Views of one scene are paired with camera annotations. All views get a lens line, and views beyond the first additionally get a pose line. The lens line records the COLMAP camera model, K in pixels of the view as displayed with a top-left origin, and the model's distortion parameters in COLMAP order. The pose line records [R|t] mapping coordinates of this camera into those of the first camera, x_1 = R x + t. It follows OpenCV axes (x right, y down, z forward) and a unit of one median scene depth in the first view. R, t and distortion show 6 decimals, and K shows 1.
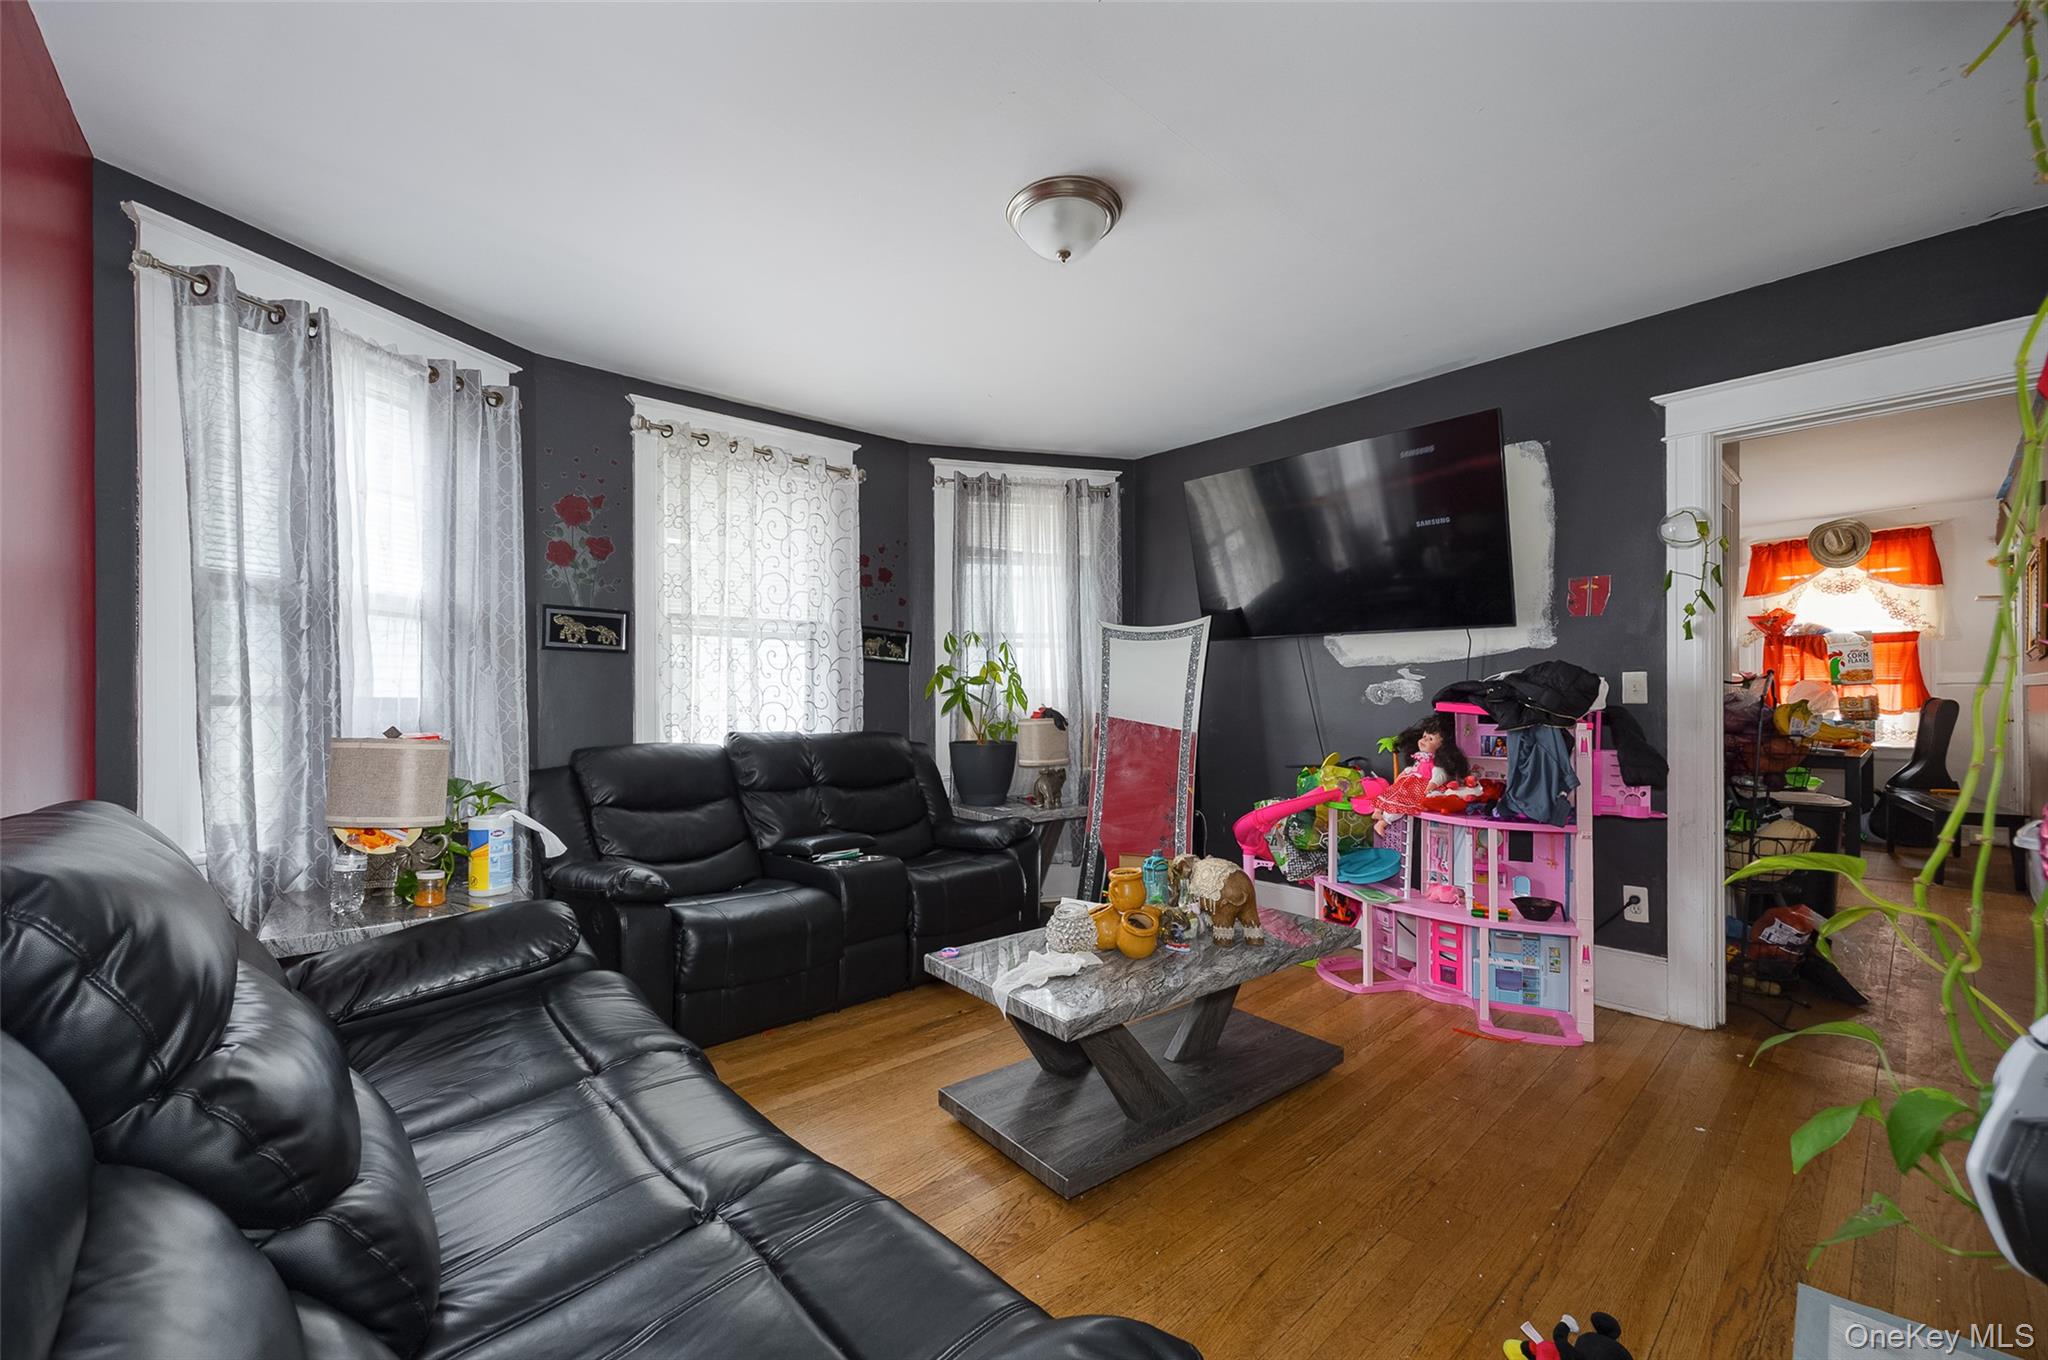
lens RADIAL K [[806.1, 0, 1014.0], [0, 806.1, 690.2], [0, 0, 1]] dist [0.000599, 0.000542]
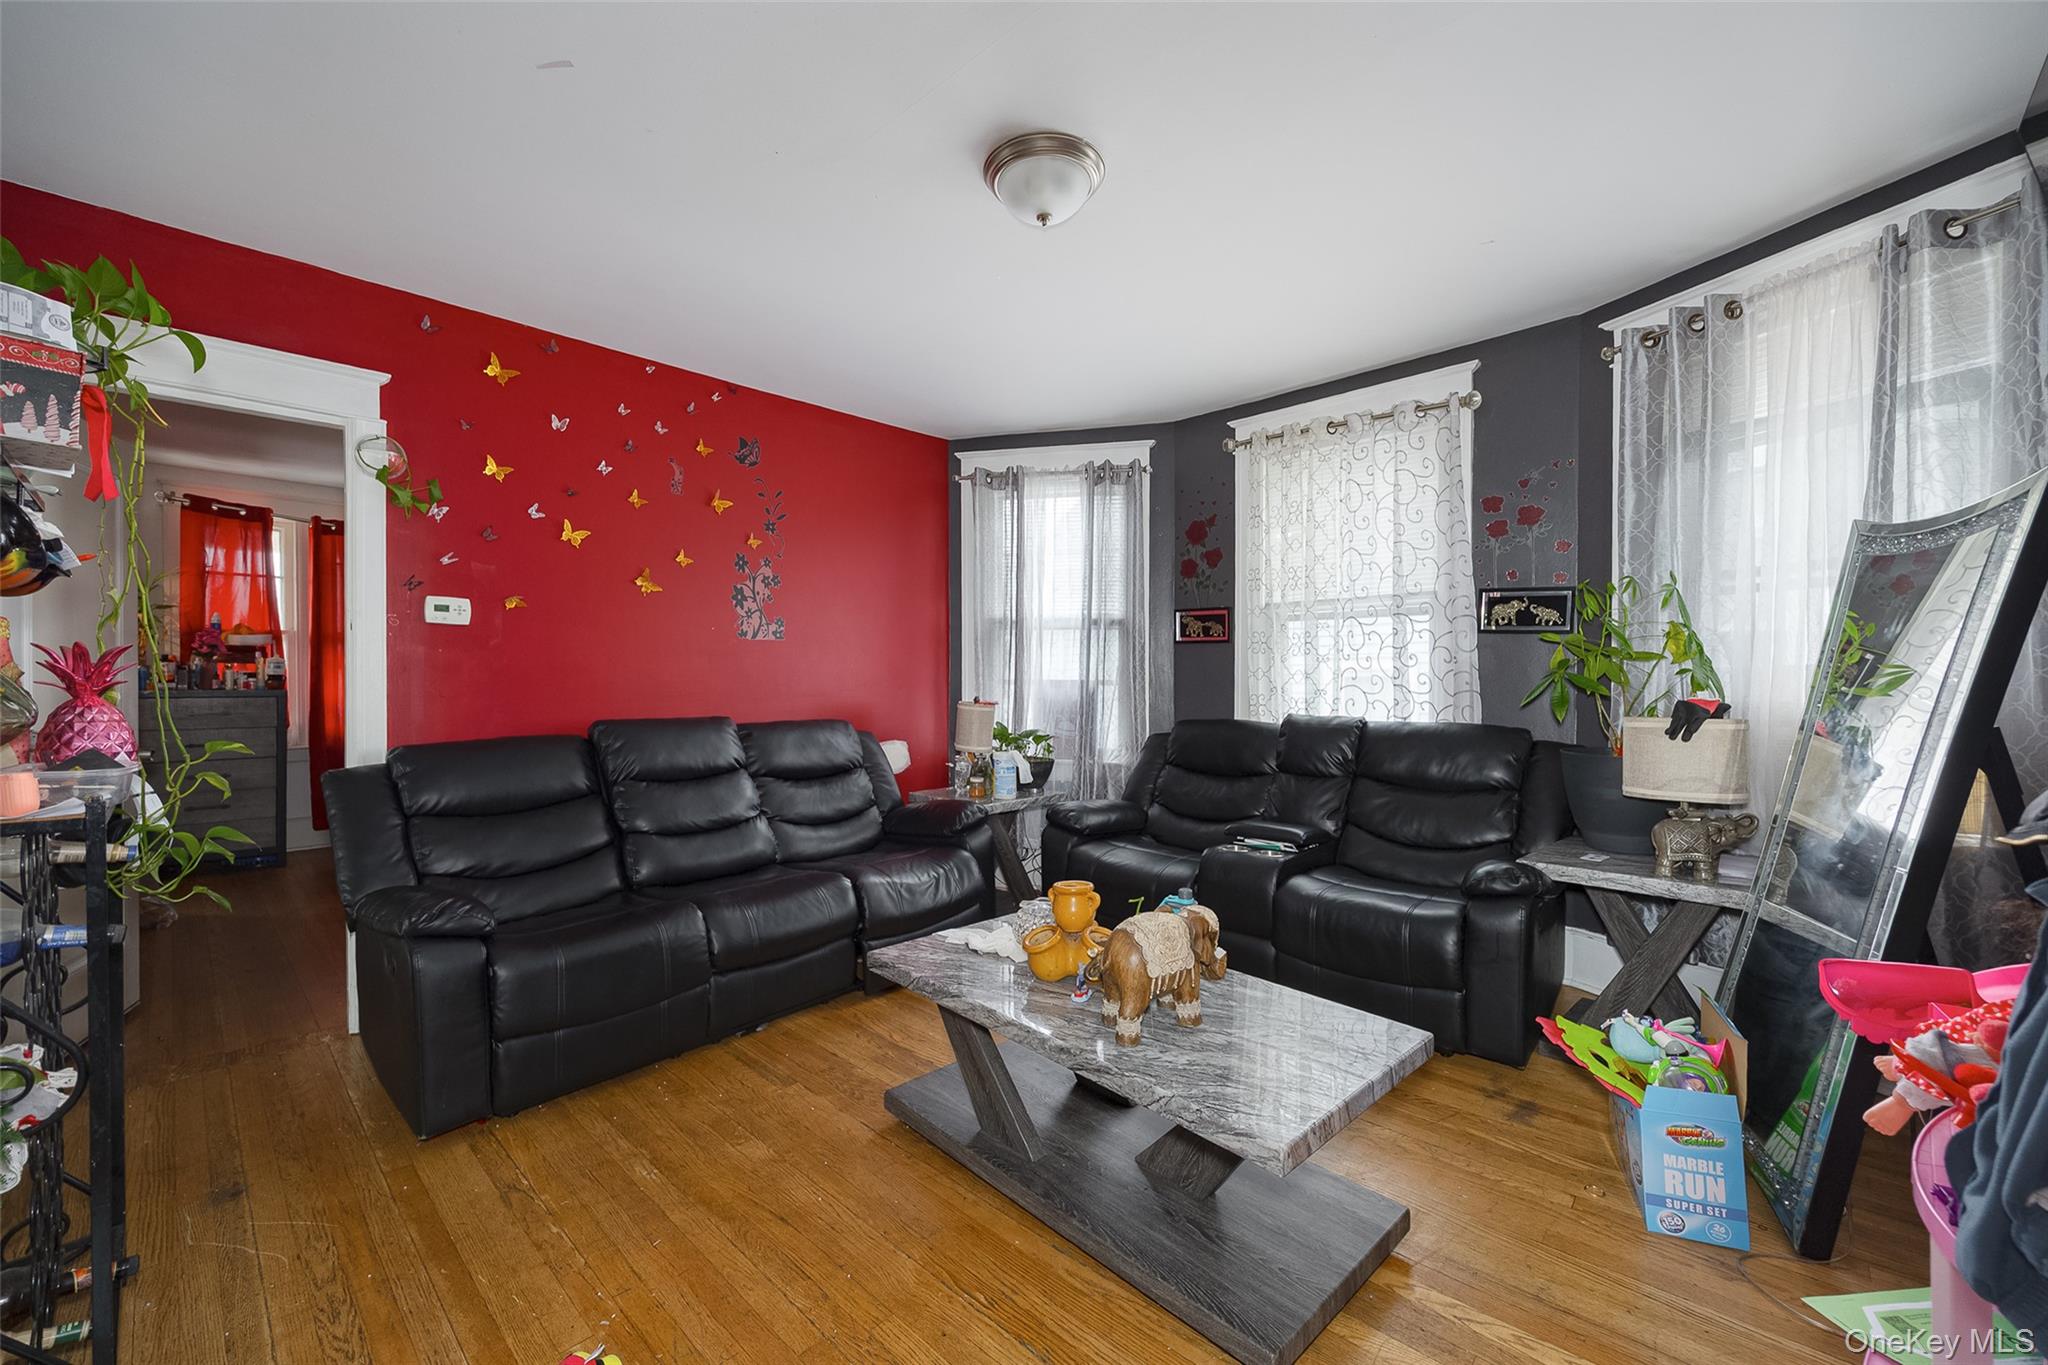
lens RADIAL K [[806.1, 0, 1014.6], [0, 806.1, 677.9], [0, 0, 1]] dist [0.000599, 0.000542]
pose [[0.100565, -0.002542, -0.994927, 0.630593], [0.006003, 0.999980, -0.001948, 0.006033], [0.994912, -0.005776, 0.100578, 0.539195]]
